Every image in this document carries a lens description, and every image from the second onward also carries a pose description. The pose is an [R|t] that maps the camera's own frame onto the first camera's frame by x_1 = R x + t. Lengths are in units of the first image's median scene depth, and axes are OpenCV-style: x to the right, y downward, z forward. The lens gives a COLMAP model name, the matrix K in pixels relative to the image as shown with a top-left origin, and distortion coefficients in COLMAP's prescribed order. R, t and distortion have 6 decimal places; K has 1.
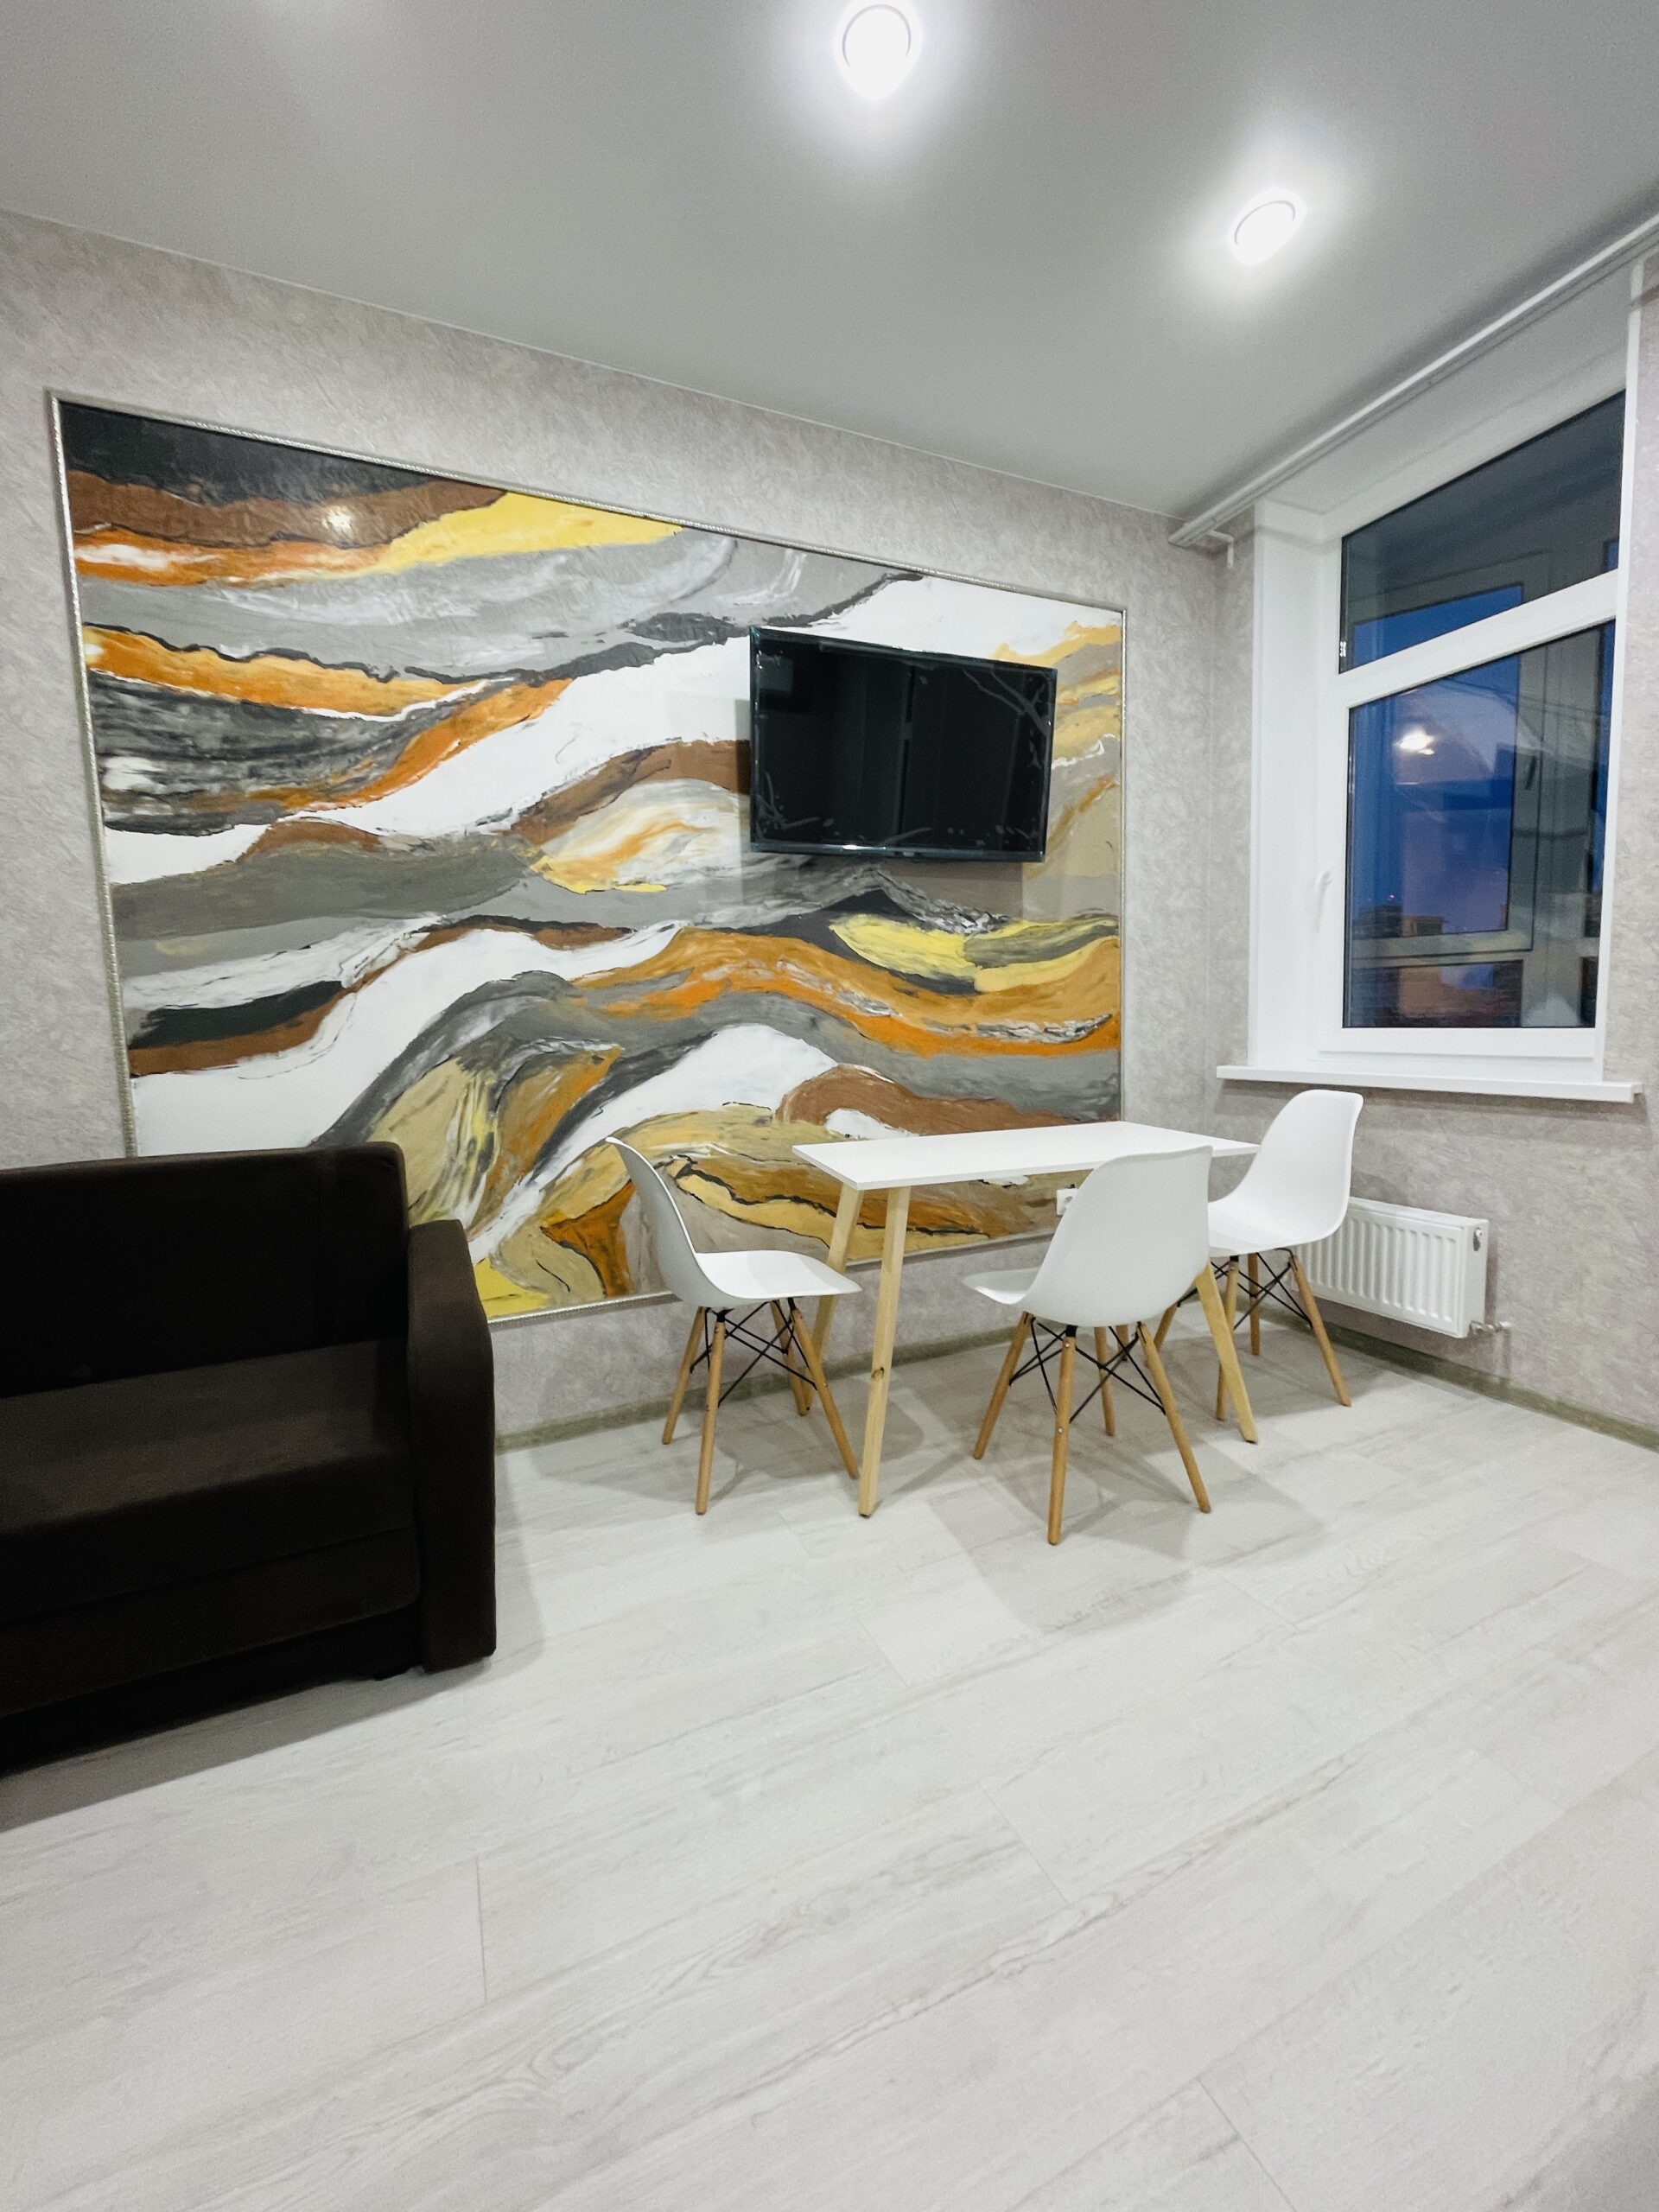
lens RADIAL K [[893.4, 0, 827.2], [0, 893.4, 1109.8], [0, 0, 1]] dist [-0.004088, 0.000686]
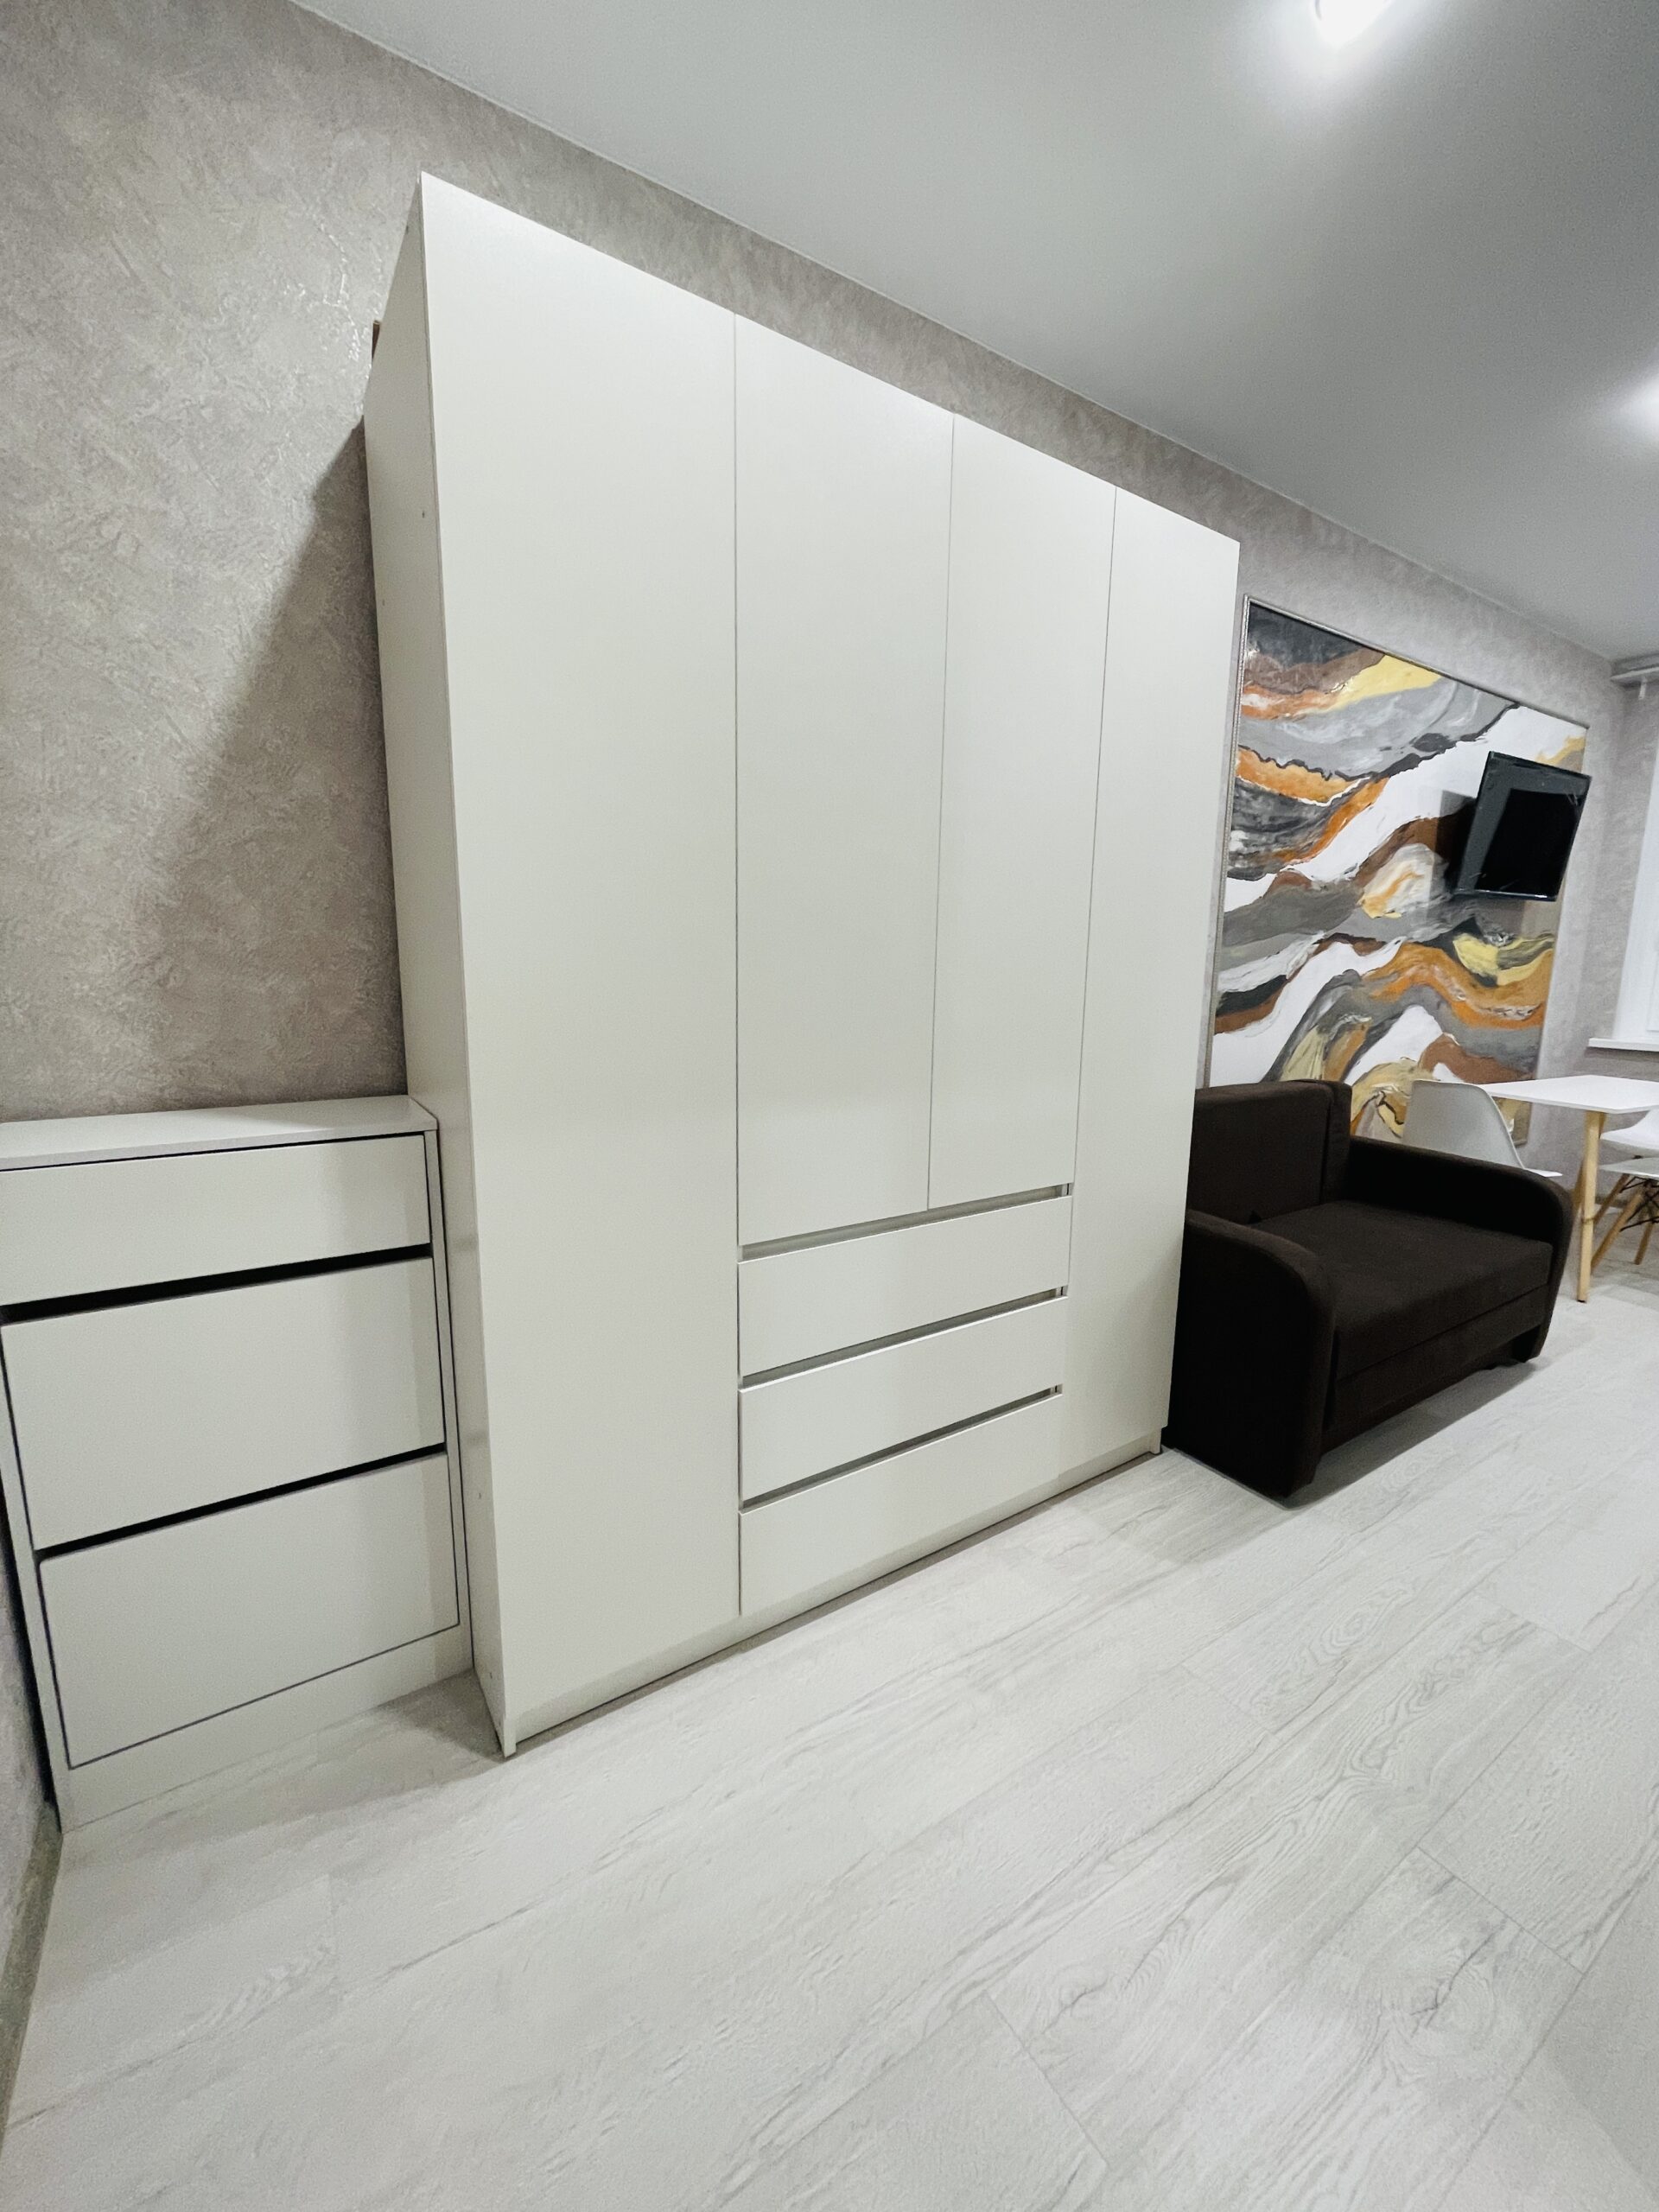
lens RADIAL K [[893.4, 0, 825.3], [0, 893.4, 1113.0], [0, 0, 1]] dist [-0.004088, 0.000686]
pose [[0.988920, 0.015635, 0.147623, -1.526392], [-0.025759, 0.997426, 0.066916, 0.012318], [-0.146197, -0.069977, 0.986777, -0.421679]]
